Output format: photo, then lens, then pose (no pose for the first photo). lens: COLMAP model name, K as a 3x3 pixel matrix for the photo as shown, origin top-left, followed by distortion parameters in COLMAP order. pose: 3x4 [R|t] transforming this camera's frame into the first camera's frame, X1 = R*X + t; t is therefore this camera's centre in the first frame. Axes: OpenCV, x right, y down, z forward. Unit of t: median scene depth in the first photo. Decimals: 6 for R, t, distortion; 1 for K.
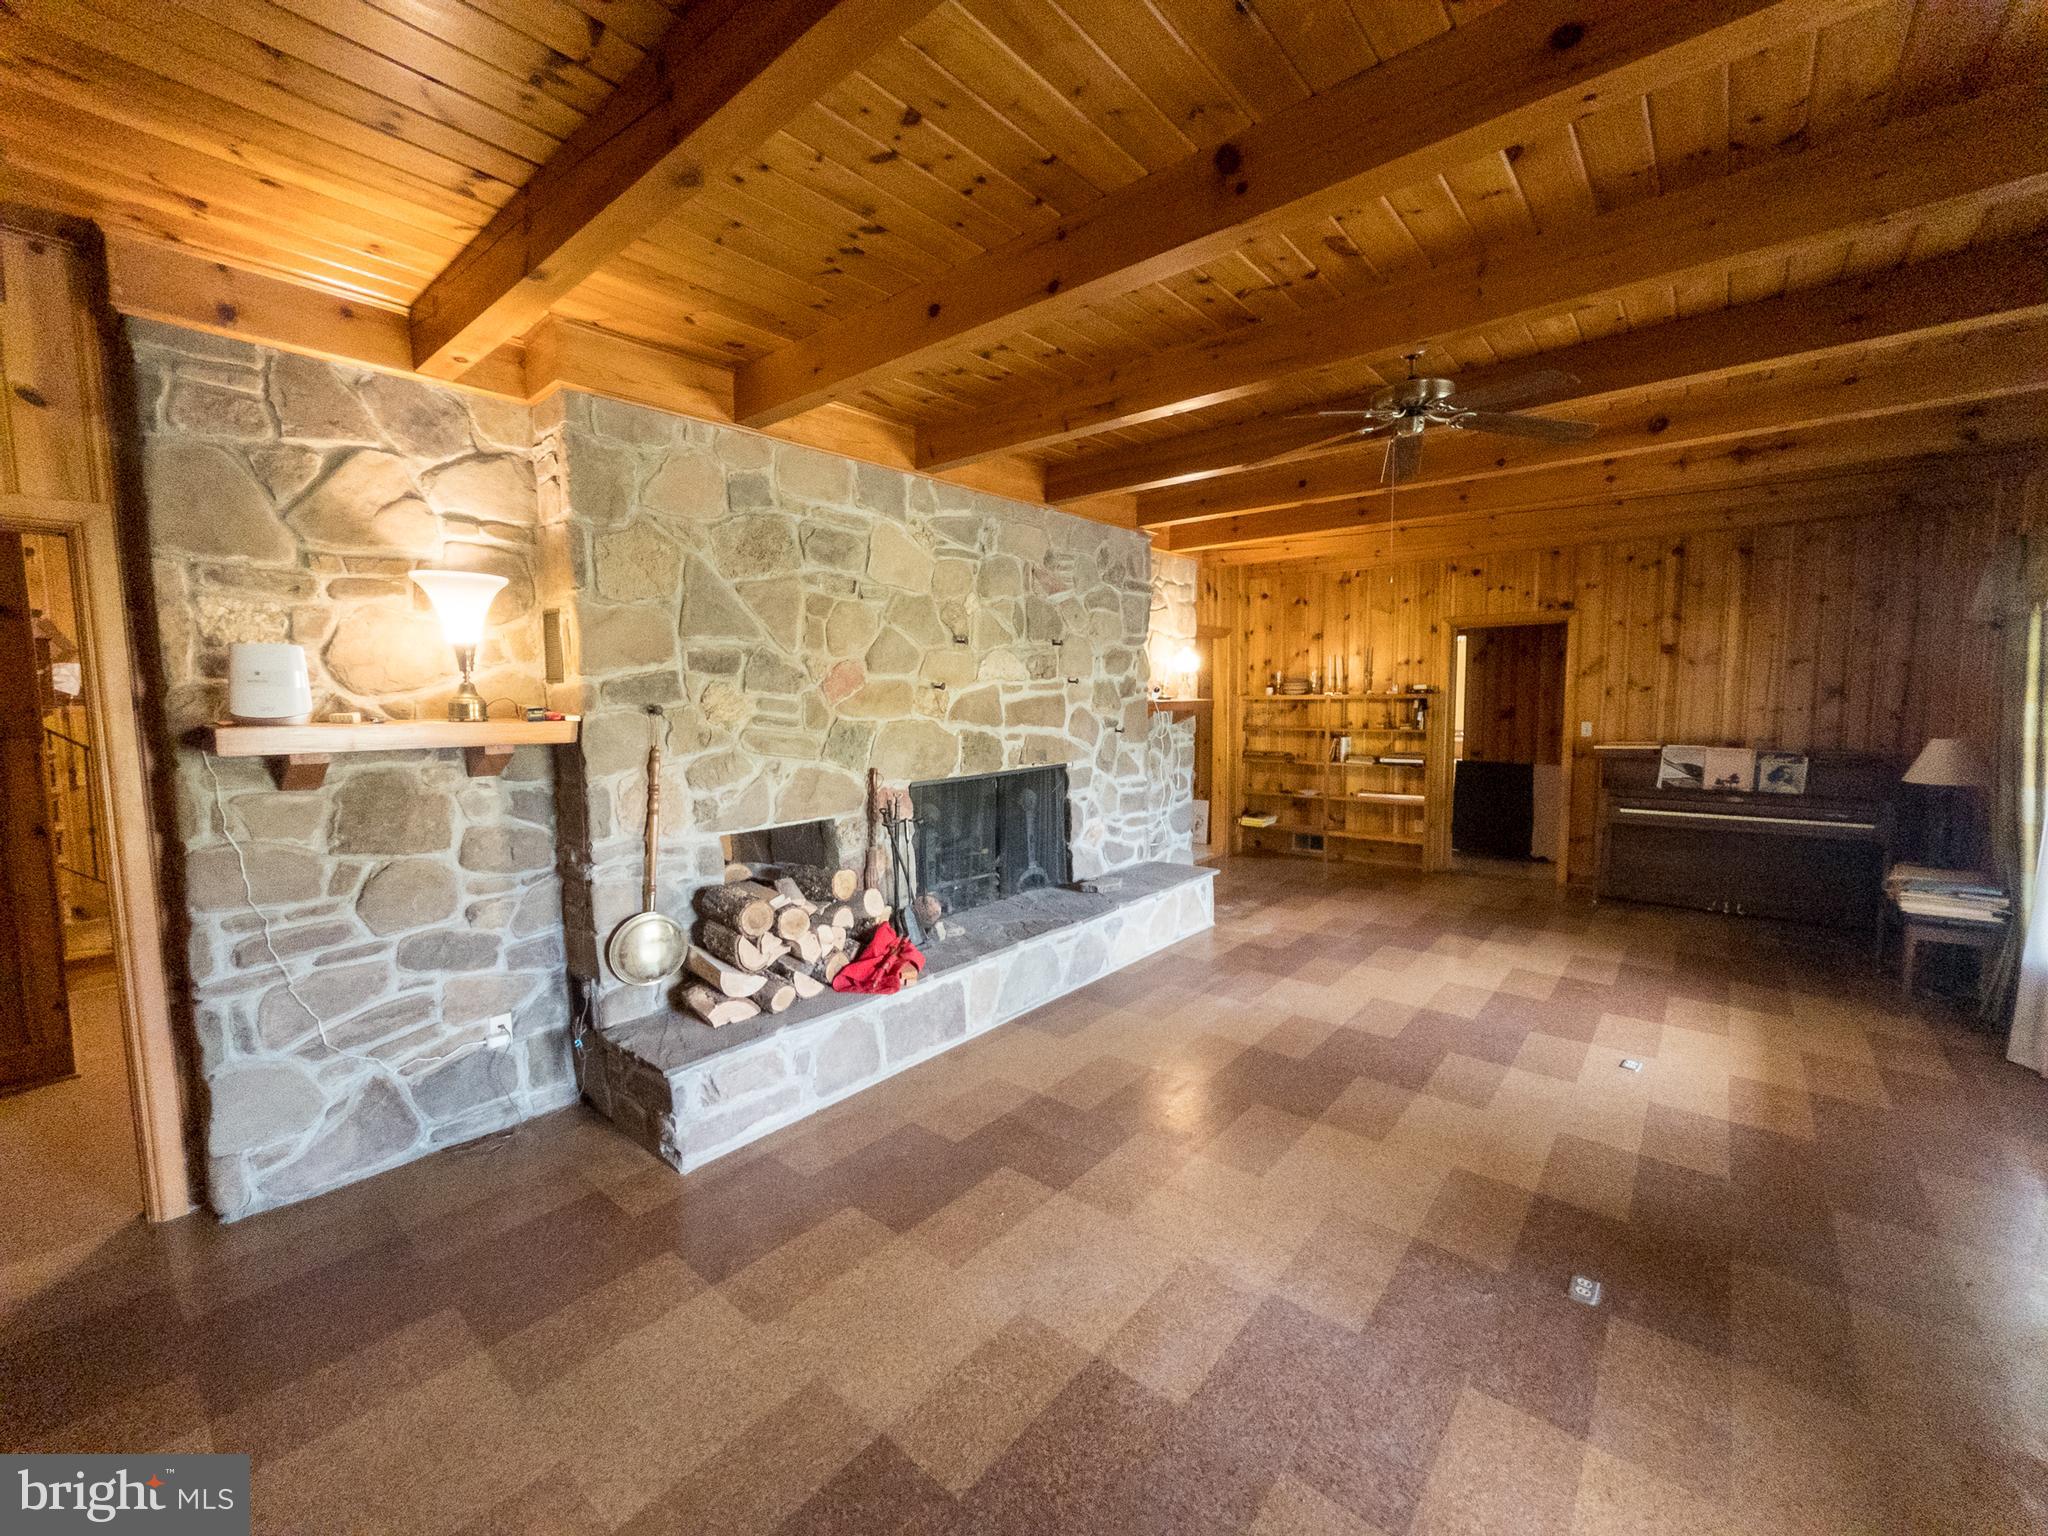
lens RADIAL K [[838.8, 0, 1027.8], [0, 838.8, 764.5], [0, 0, 1]] dist [0.001239, -0.000099]
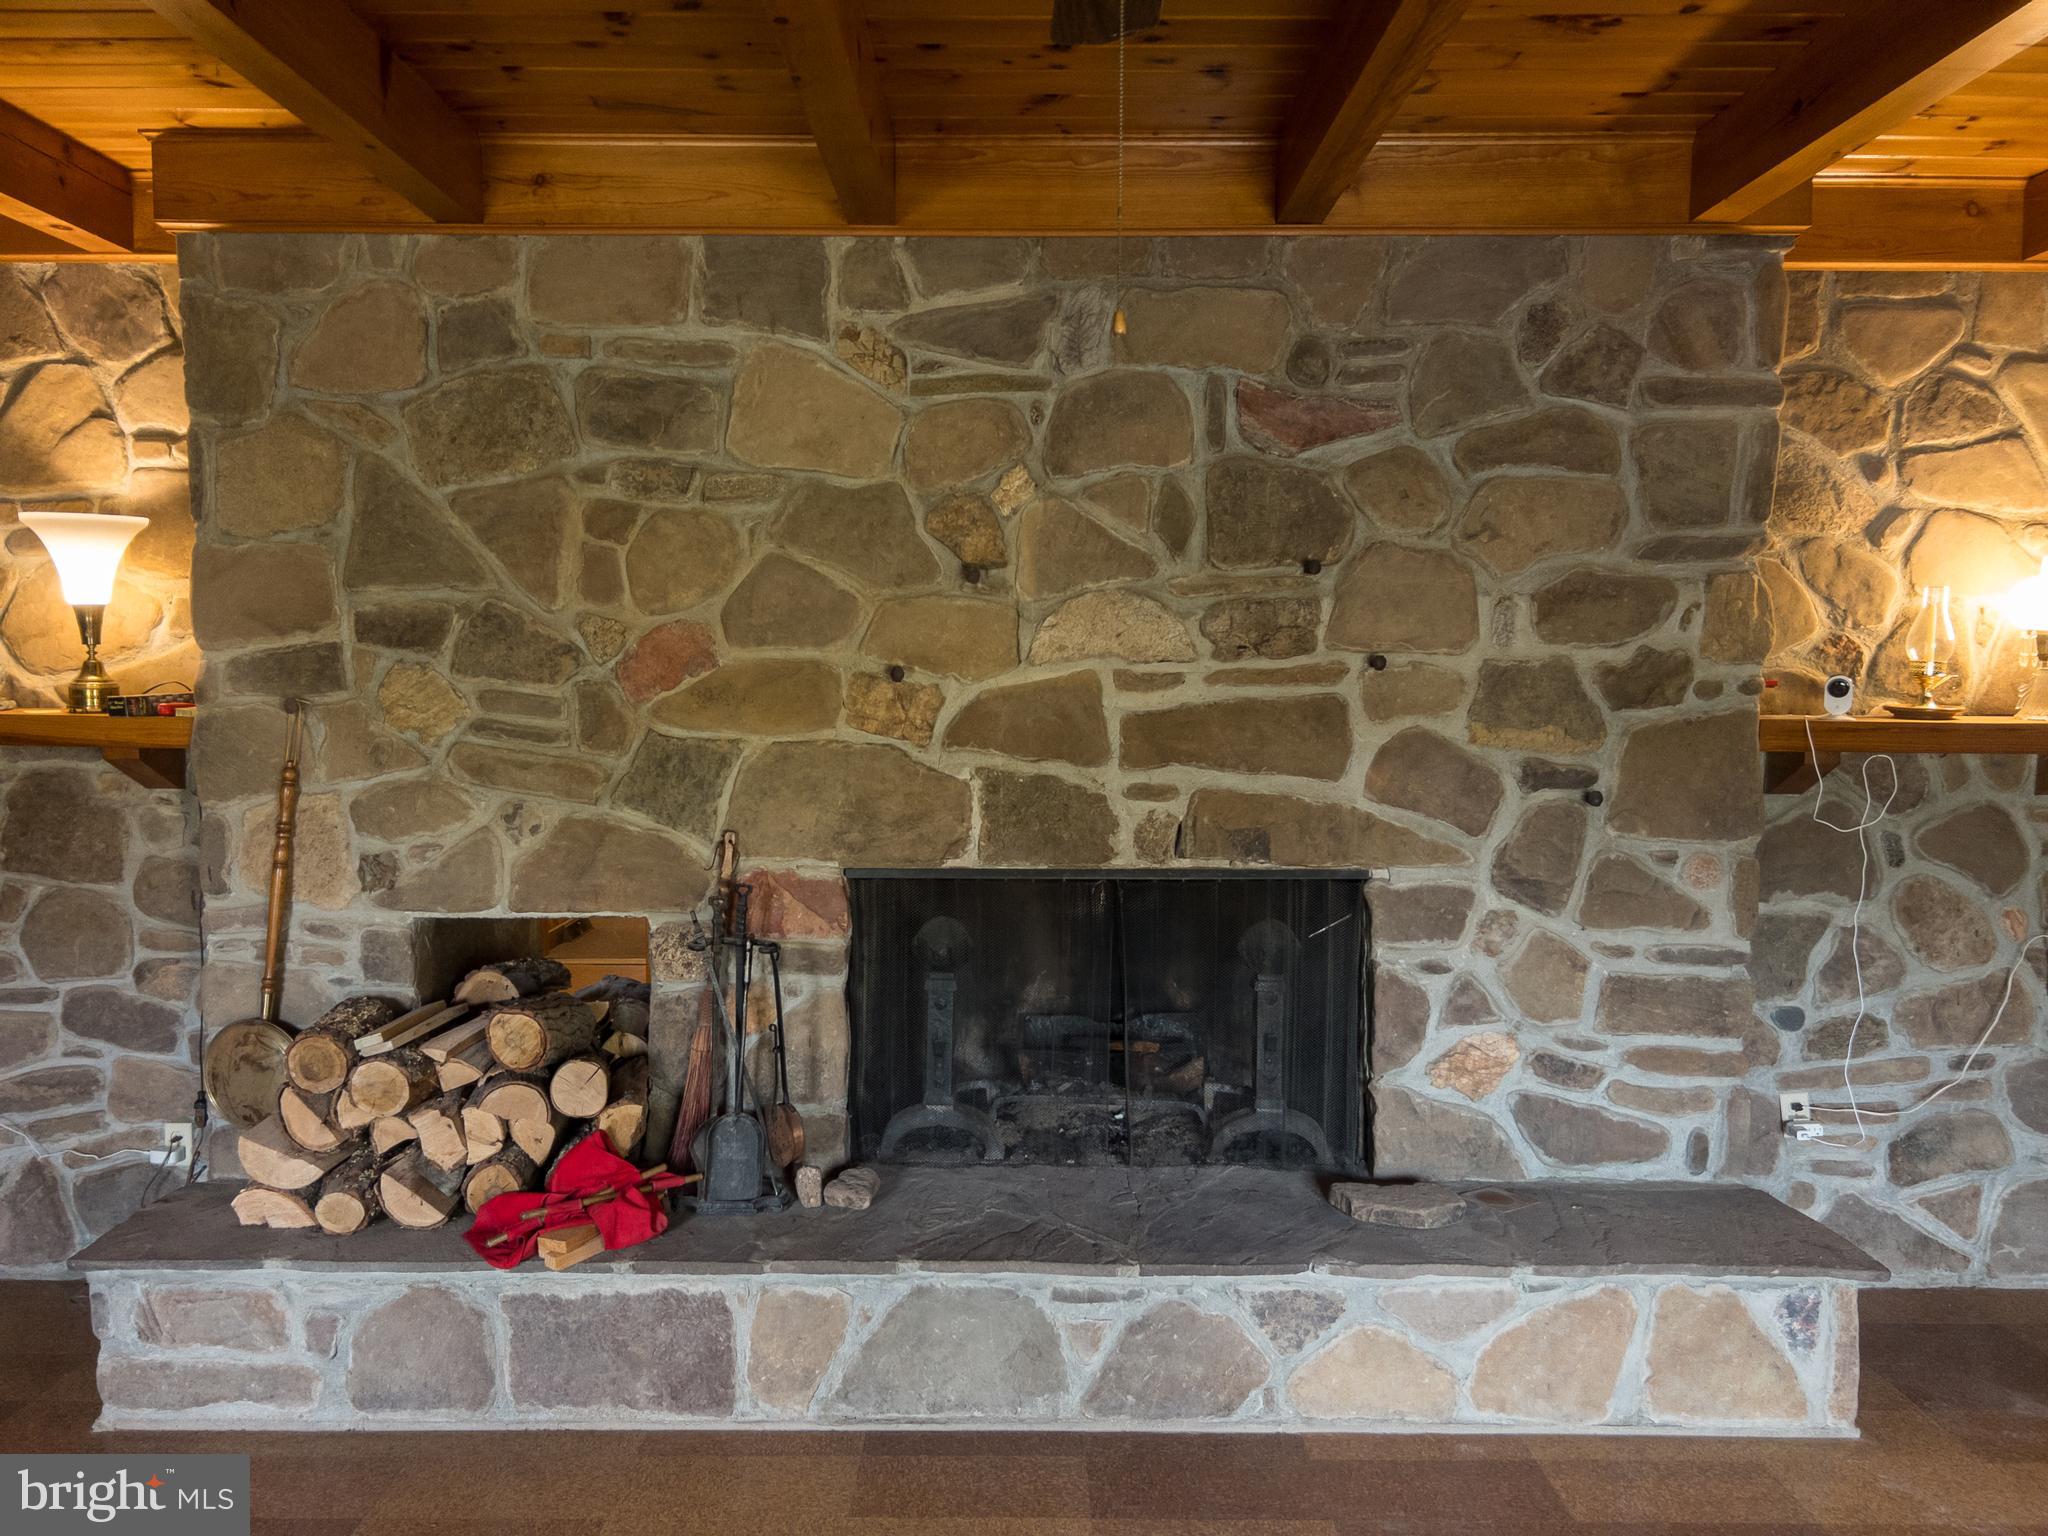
lens RADIAL K [[1558.1, 0, 951.0], [0, 1558.1, 761.5], [0, 0, 1]] dist [0.057169, -0.058636]
pose [[0.638197, 0.062692, -0.767316, 0.649487], [-0.078380, 0.996791, 0.016250, -0.066090], [0.765873, 0.049772, 0.641063, 0.508564]]
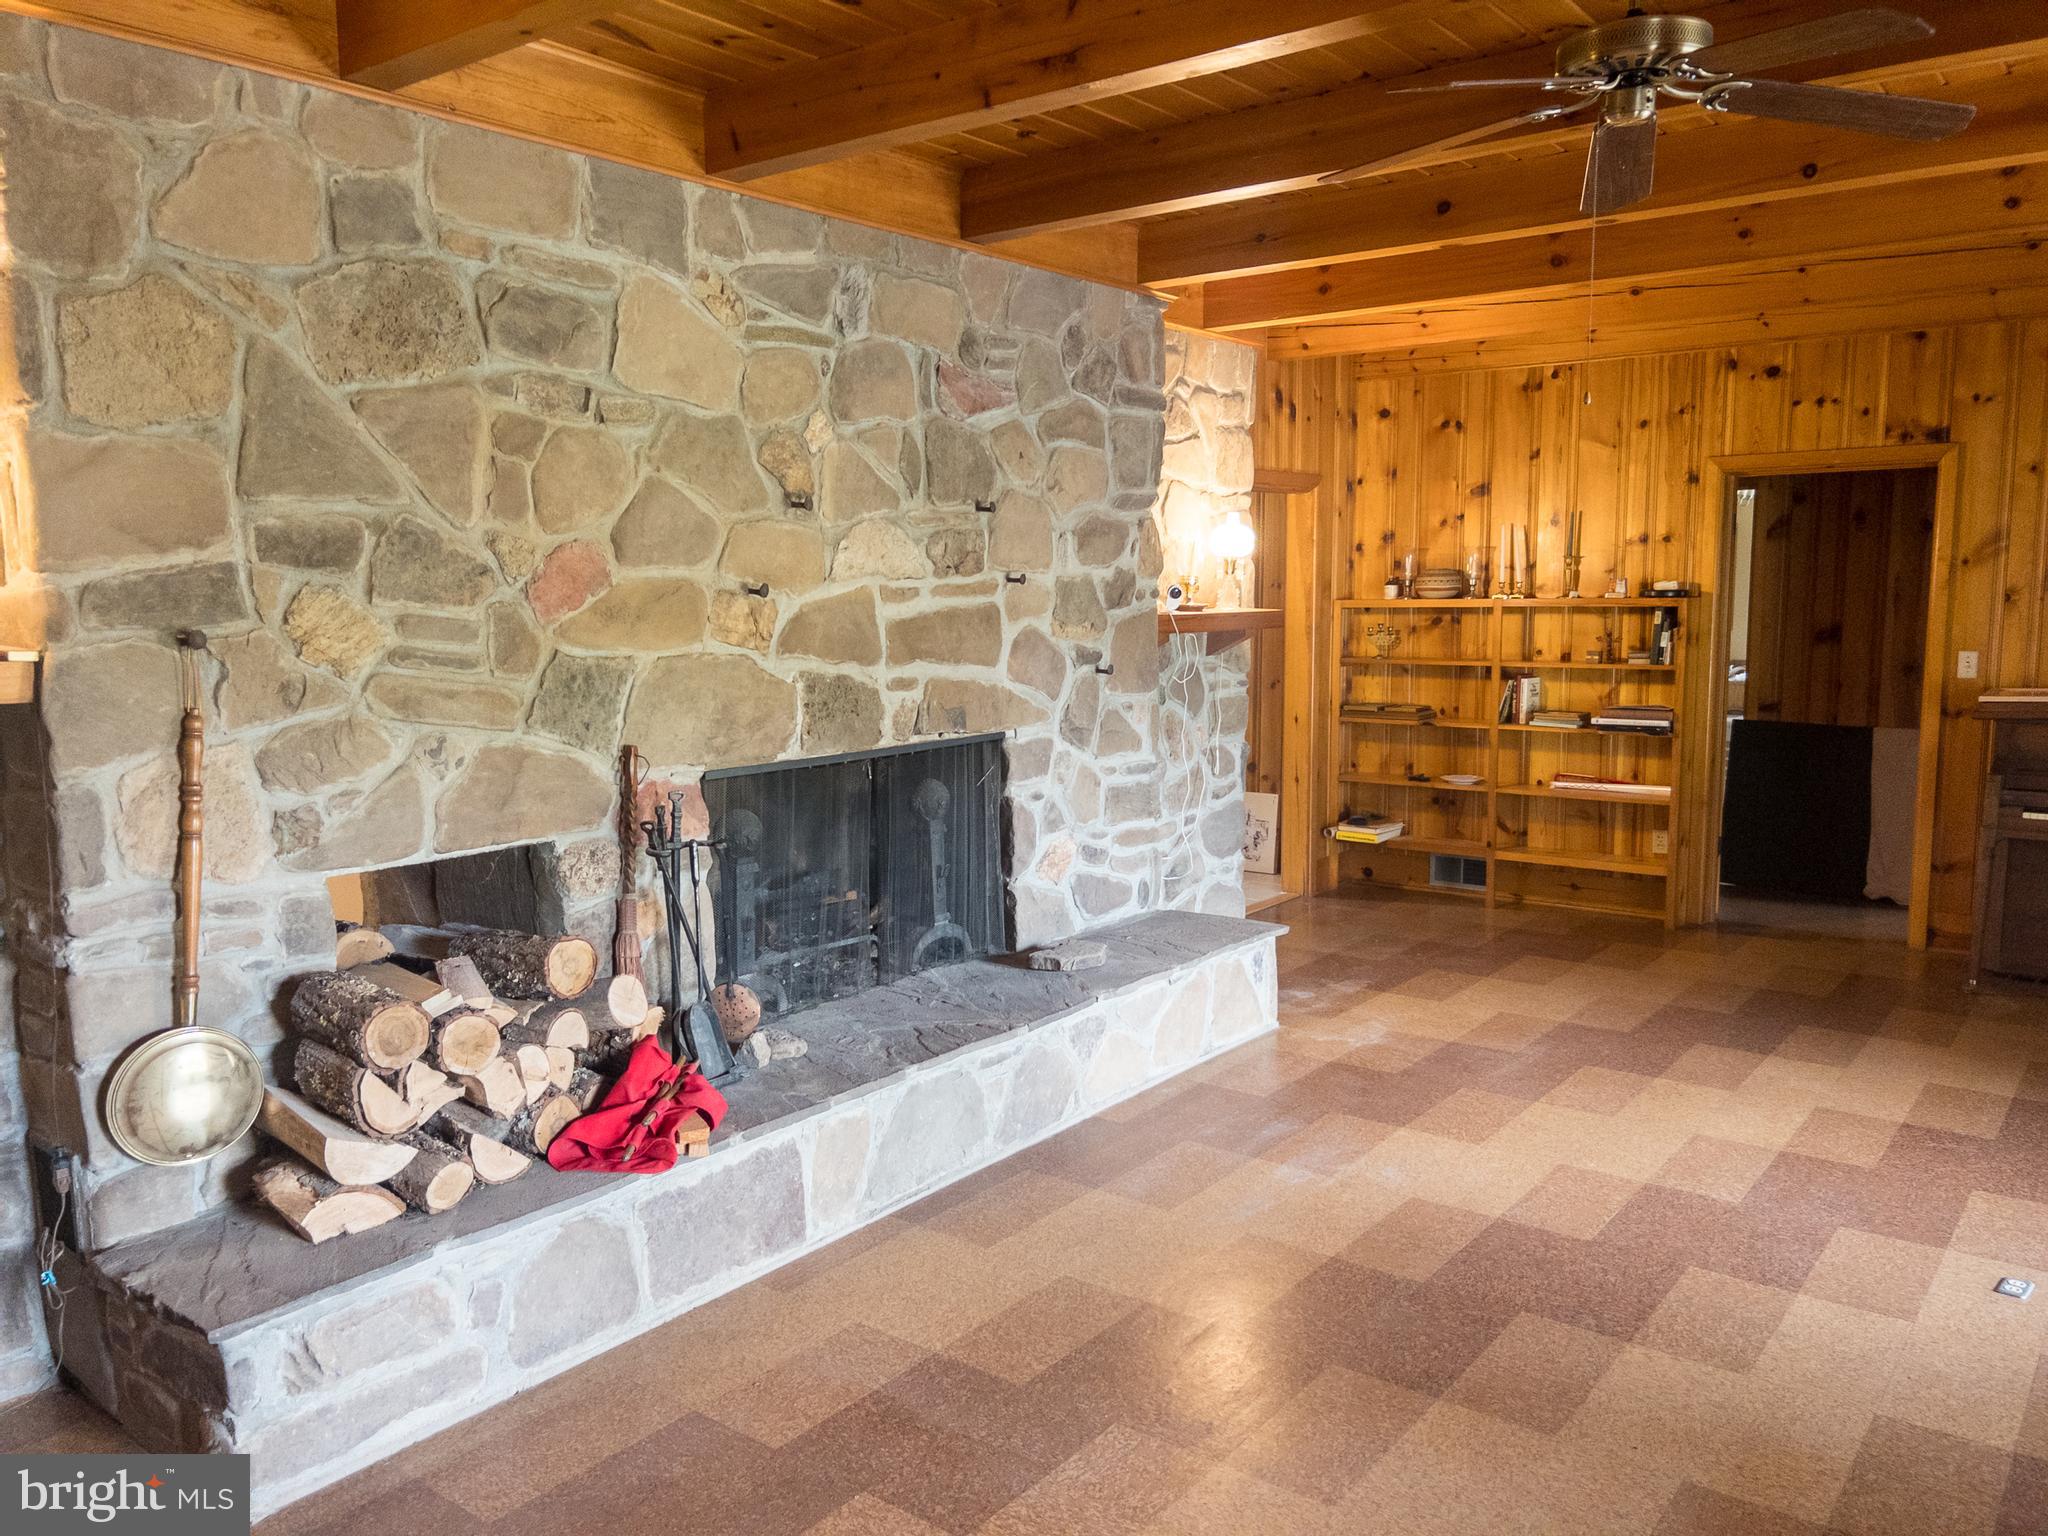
lens RADIAL K [[1558.1, 0, 1023.5], [0, 1558.1, 770.6], [0, 0, 1]] dist [0.057169, -0.058636]
pose [[0.999247, -0.001412, 0.038766, 0.027018], [0.000111, 0.999437, 0.033539, -0.013352], [-0.038792, -0.033510, 0.998685, 0.002465]]
